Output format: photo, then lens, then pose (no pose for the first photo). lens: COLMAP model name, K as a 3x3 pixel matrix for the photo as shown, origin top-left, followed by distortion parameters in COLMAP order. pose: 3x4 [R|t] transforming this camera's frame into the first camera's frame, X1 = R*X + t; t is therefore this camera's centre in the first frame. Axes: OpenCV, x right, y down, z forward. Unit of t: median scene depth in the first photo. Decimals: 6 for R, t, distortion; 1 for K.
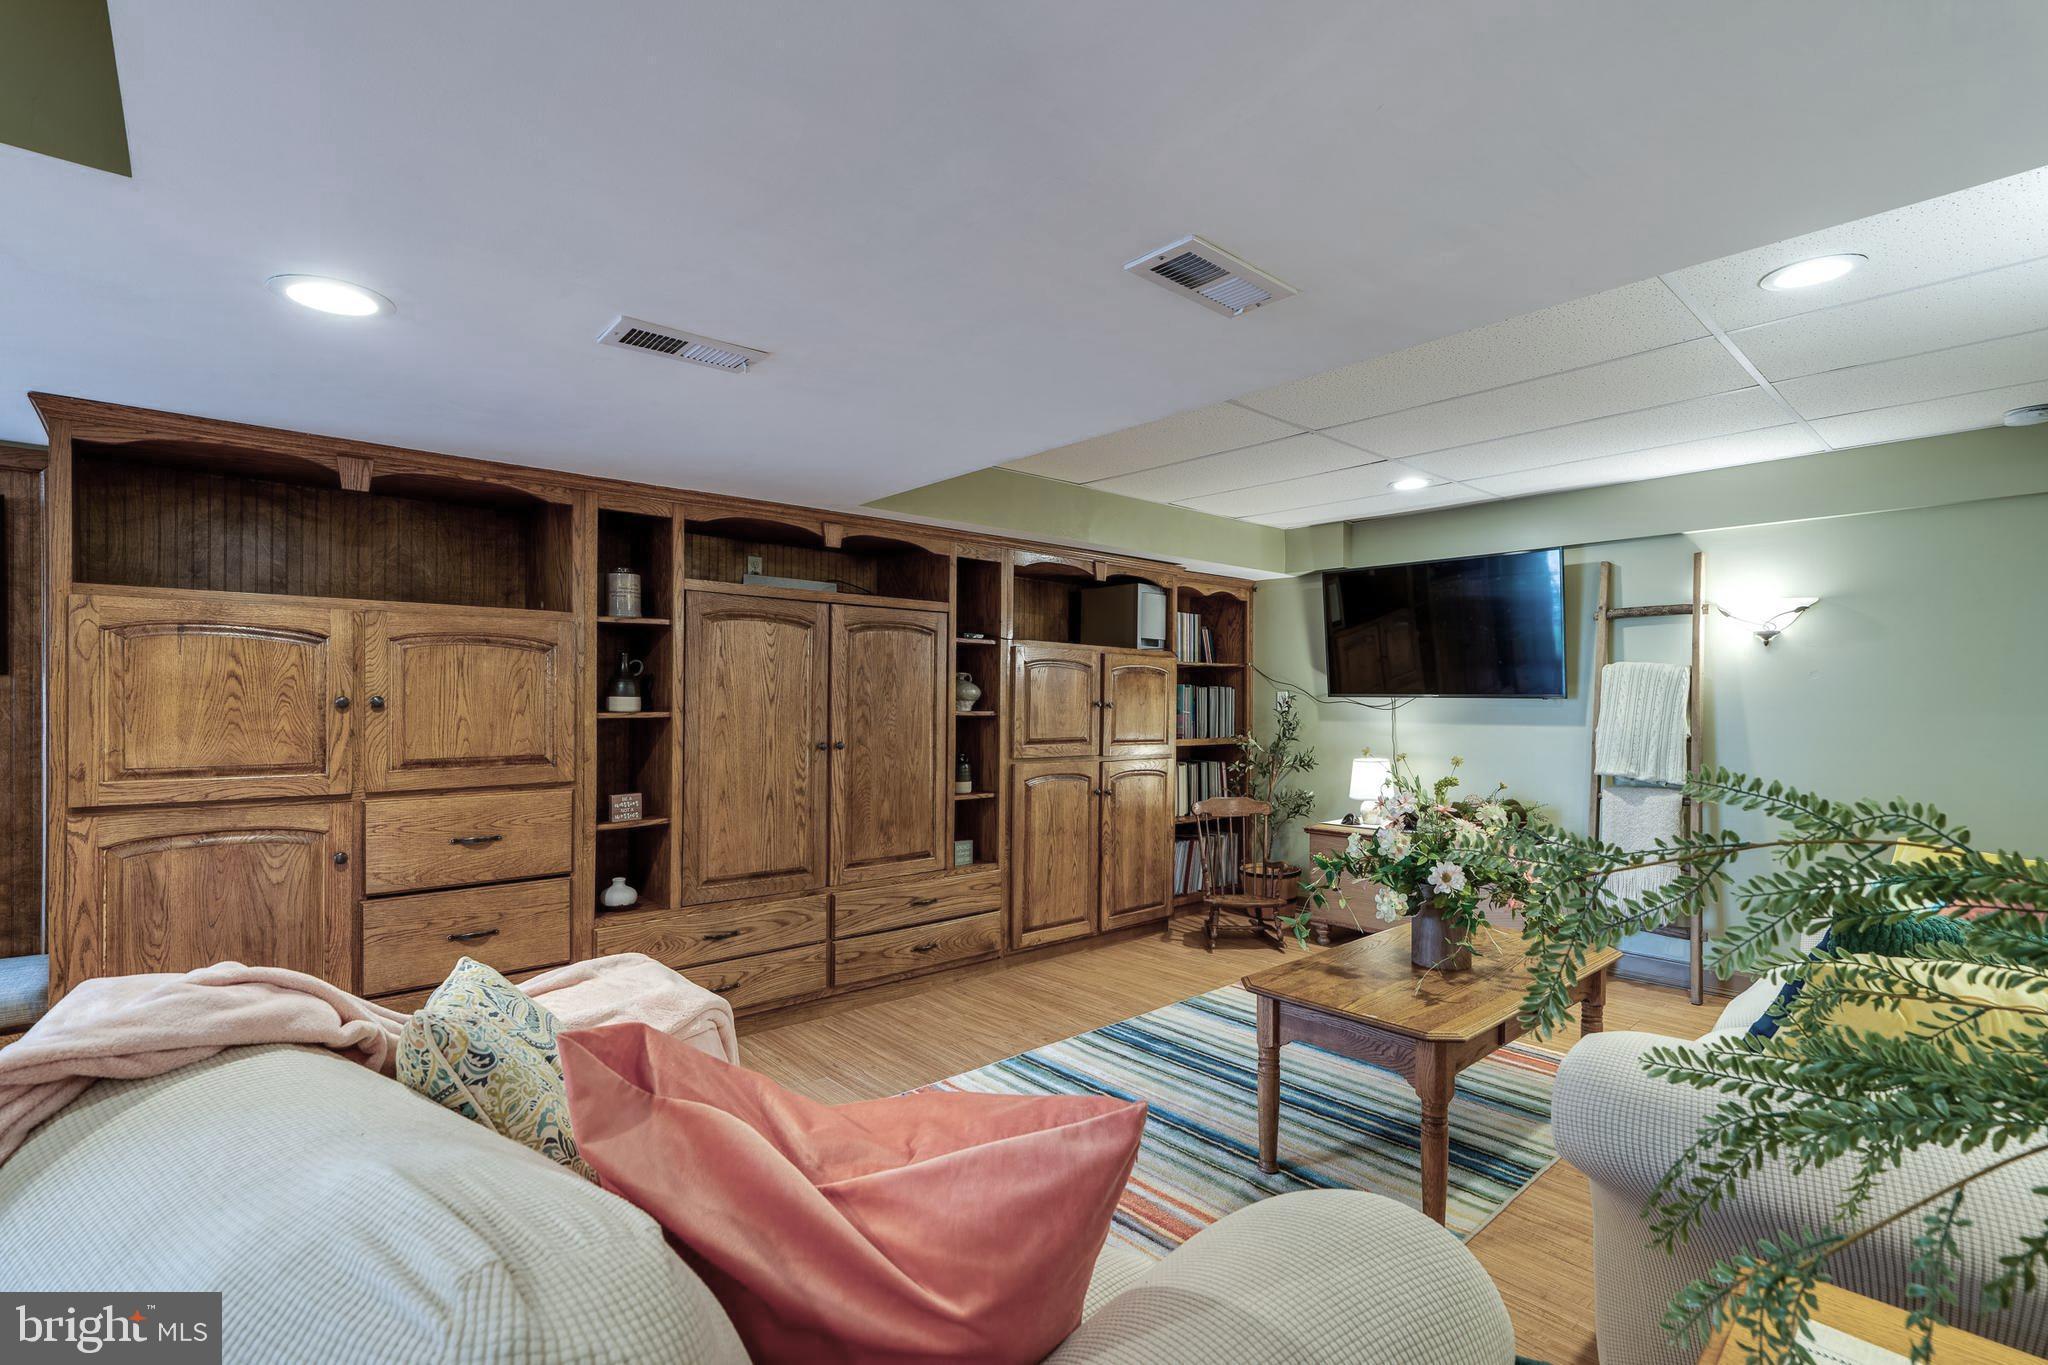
lens RADIAL K [[924.1, 0, 1017.5], [0, 924.1, 712.5], [0, 0, 1]] dist [-0.001556, 0.000345]
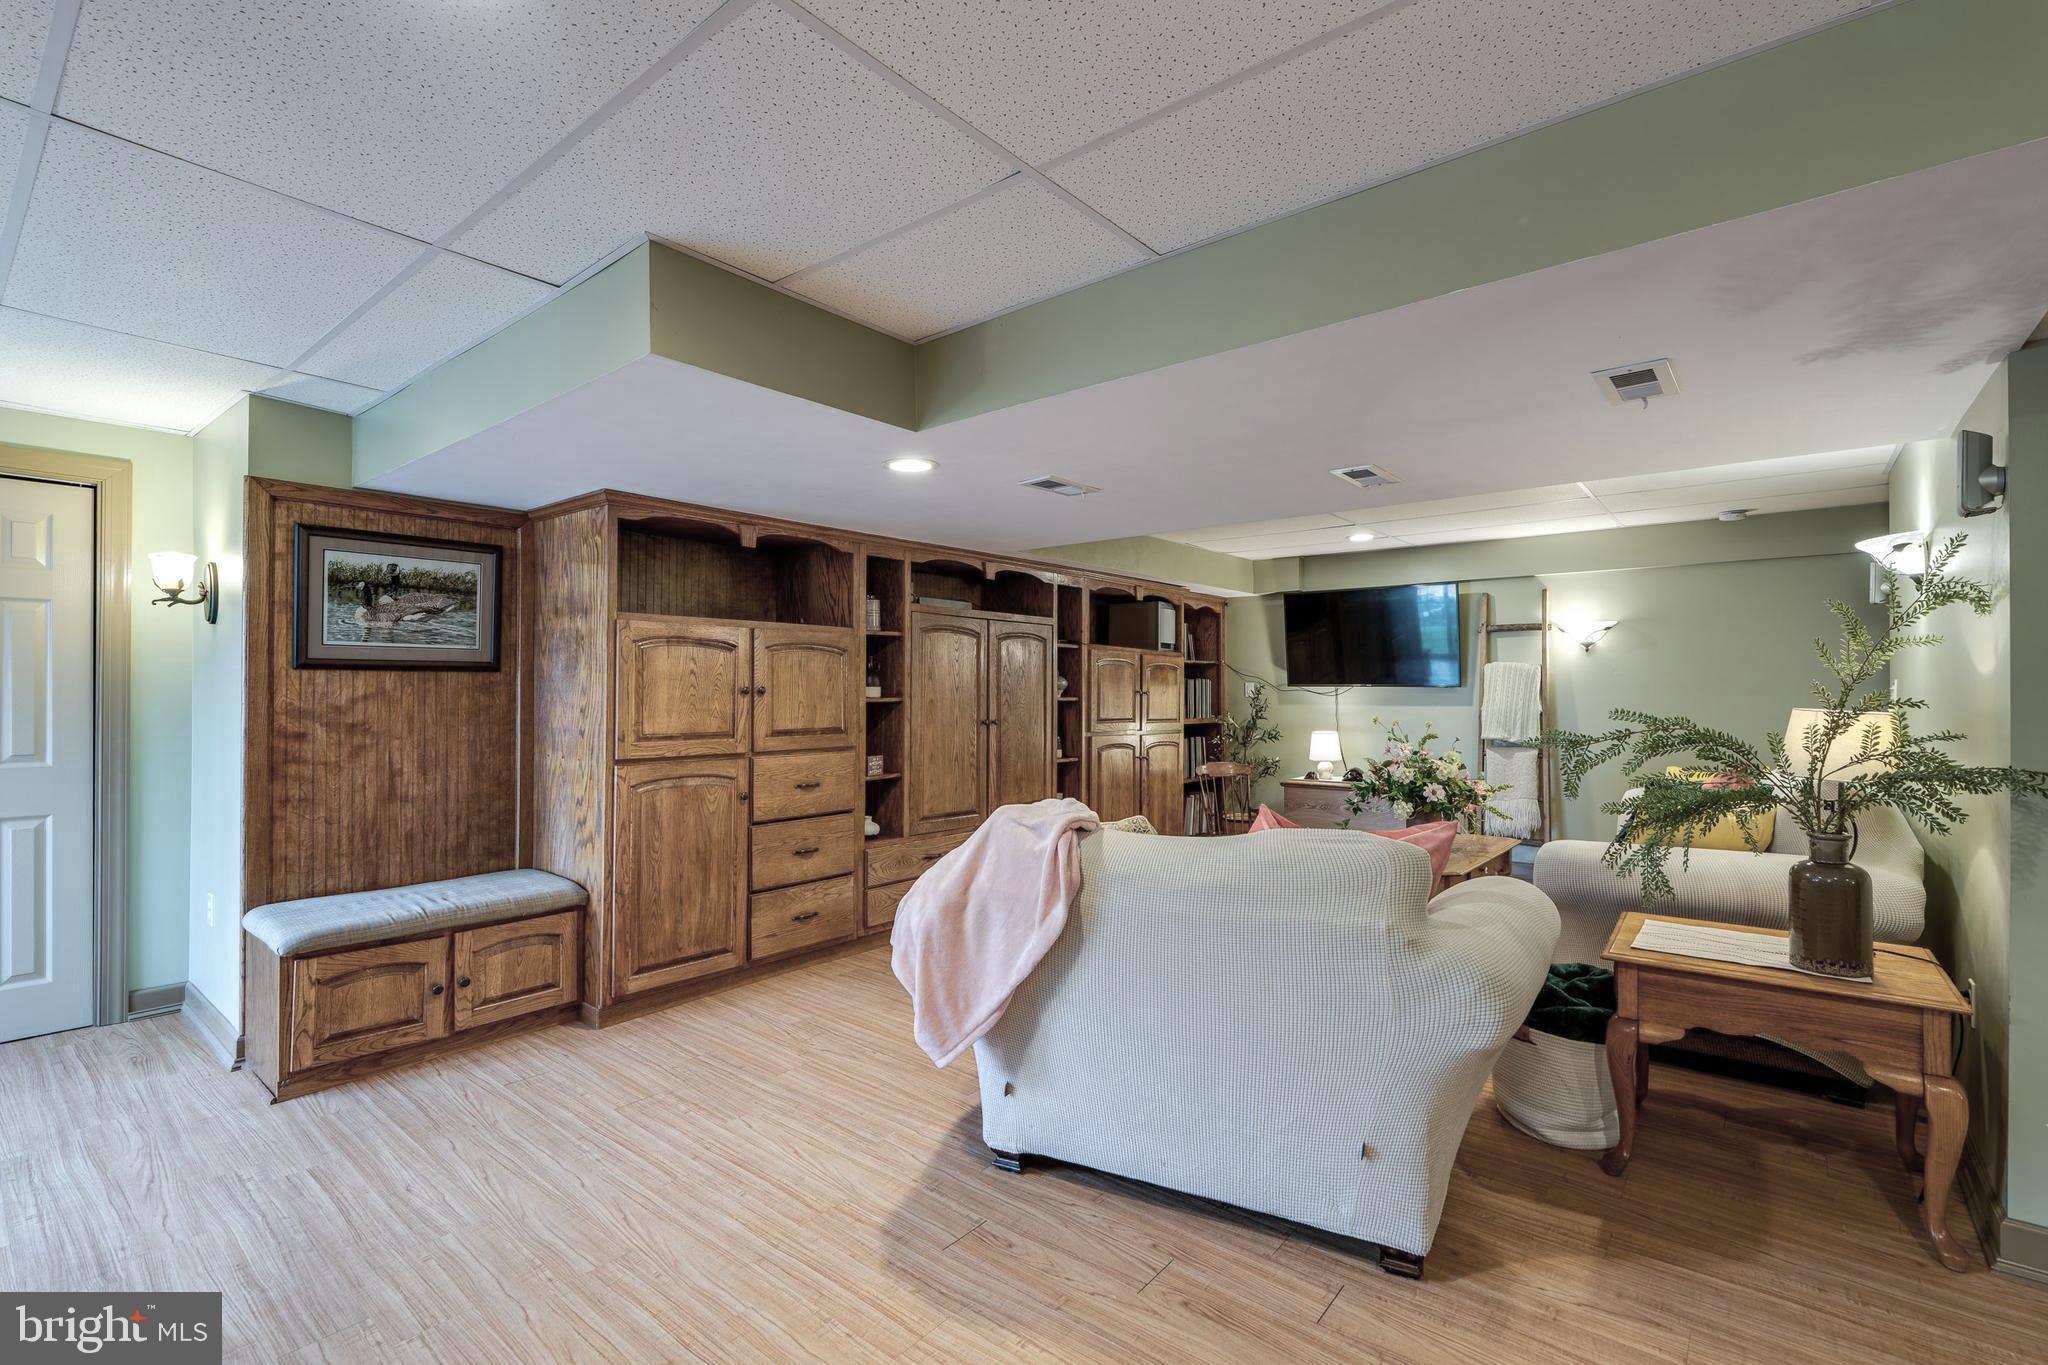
lens RADIAL K [[922.8, 0, 1022.2], [0, 922.8, 692.0], [0, 0, 1]] dist [-0.001005, 0.000629]
pose [[0.987046, -0.003319, 0.160404, -0.357108], [0.005420, 0.999905, -0.012664, 0.008322], [-0.160346, 0.013369, 0.986970, -0.355947]]
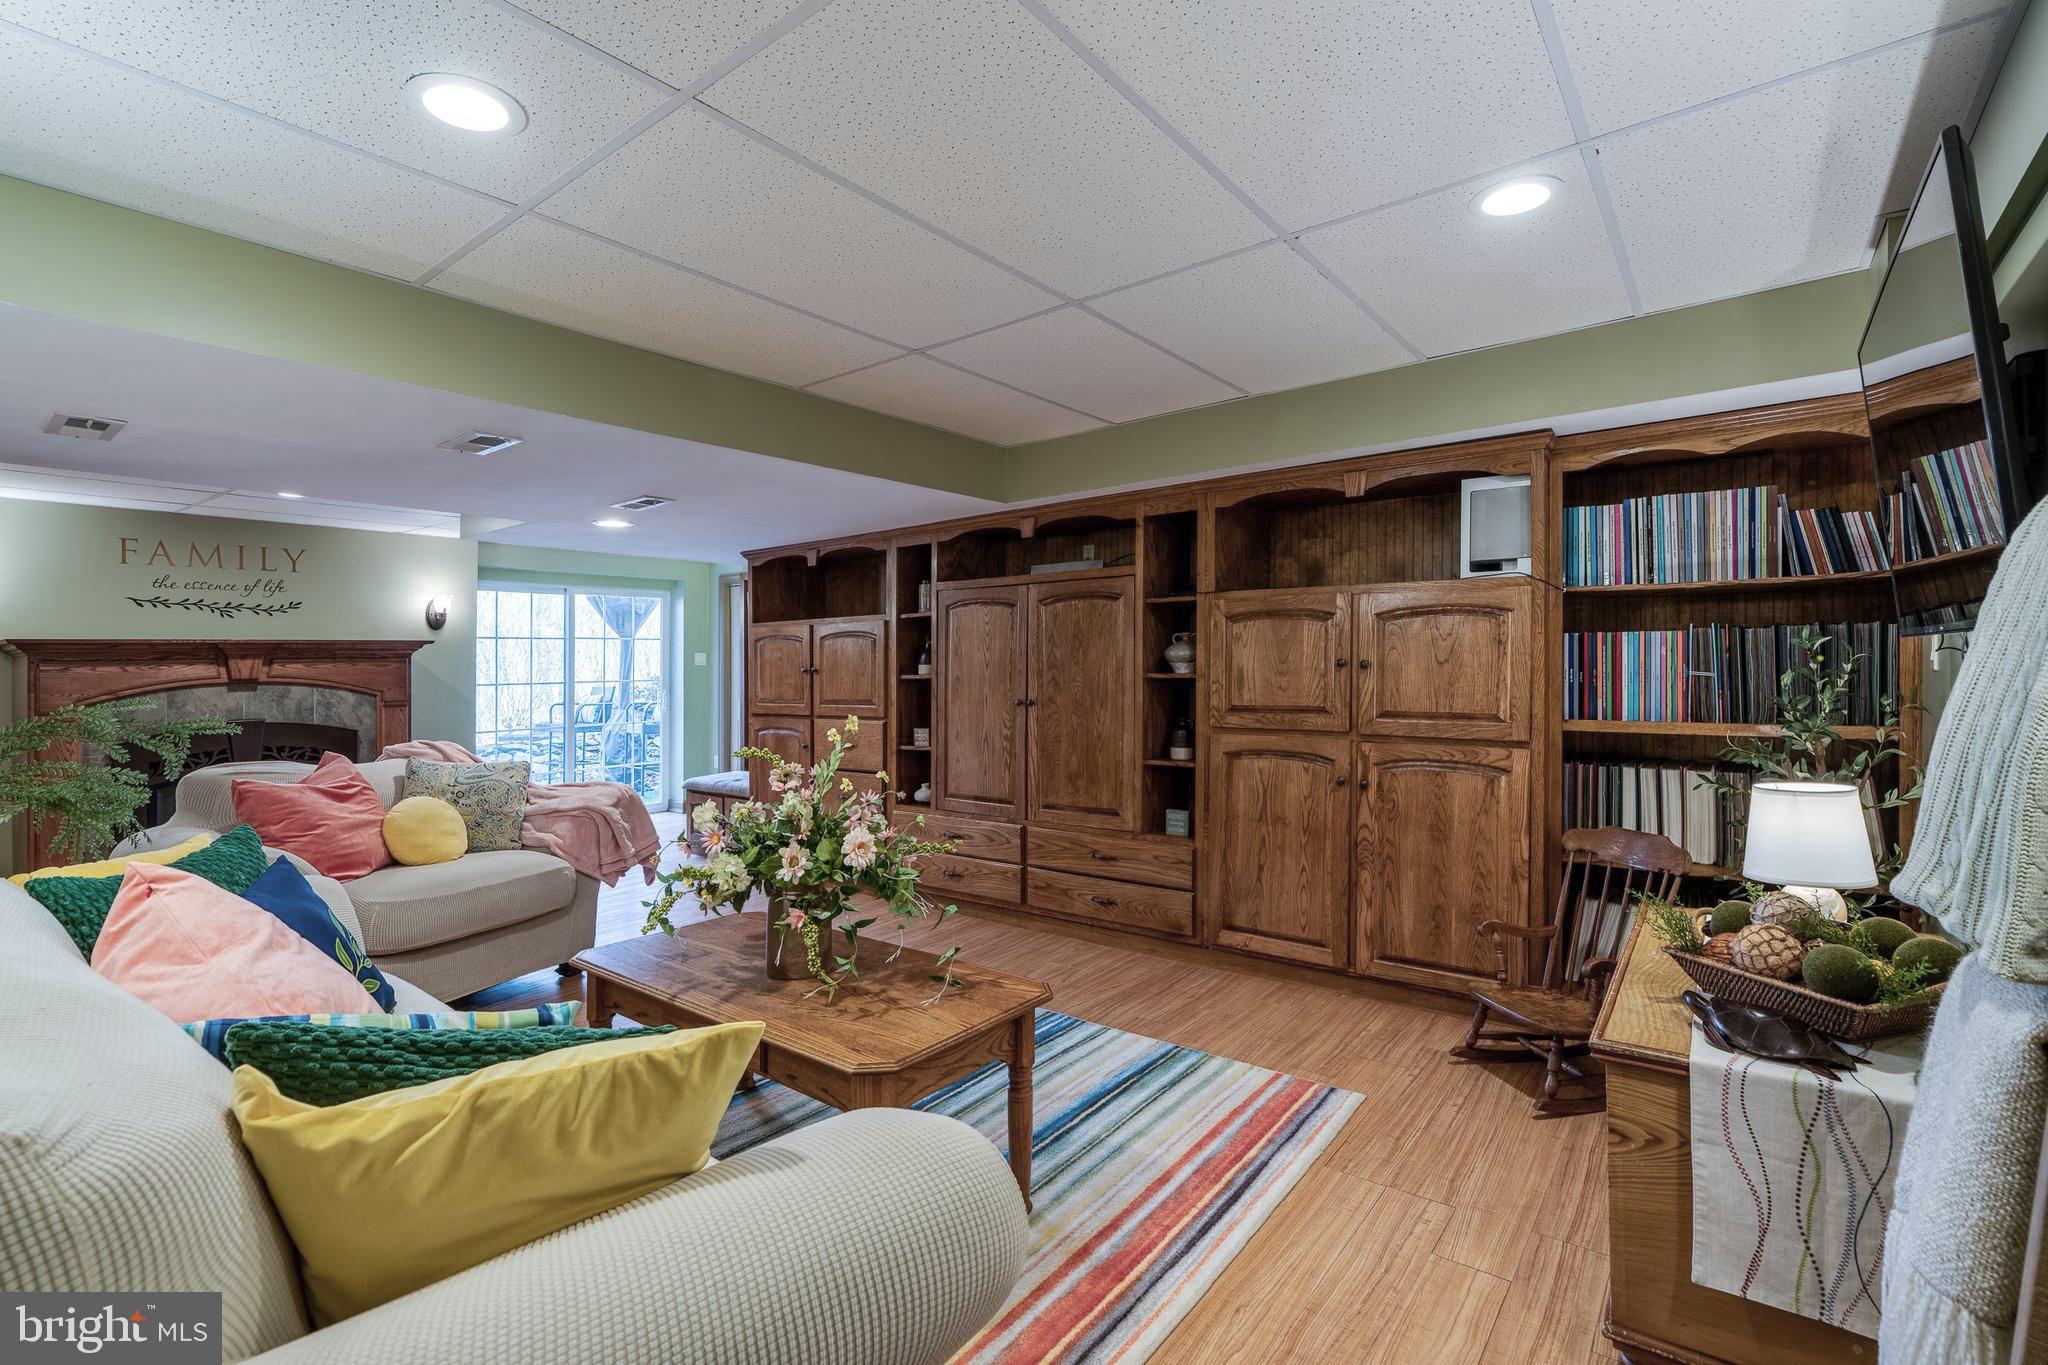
lens RADIAL K [[928.1, 0, 1019.7], [0, 928.1, 666.5], [0, 0, 1]] dist [-0.001469, 0.000053]
pose [[0.186919, -0.012217, -0.982299, 0.933778], [-0.000963, 0.999920, -0.012620, 0.004040], [0.982375, 0.003305, 0.186892, 0.728860]]
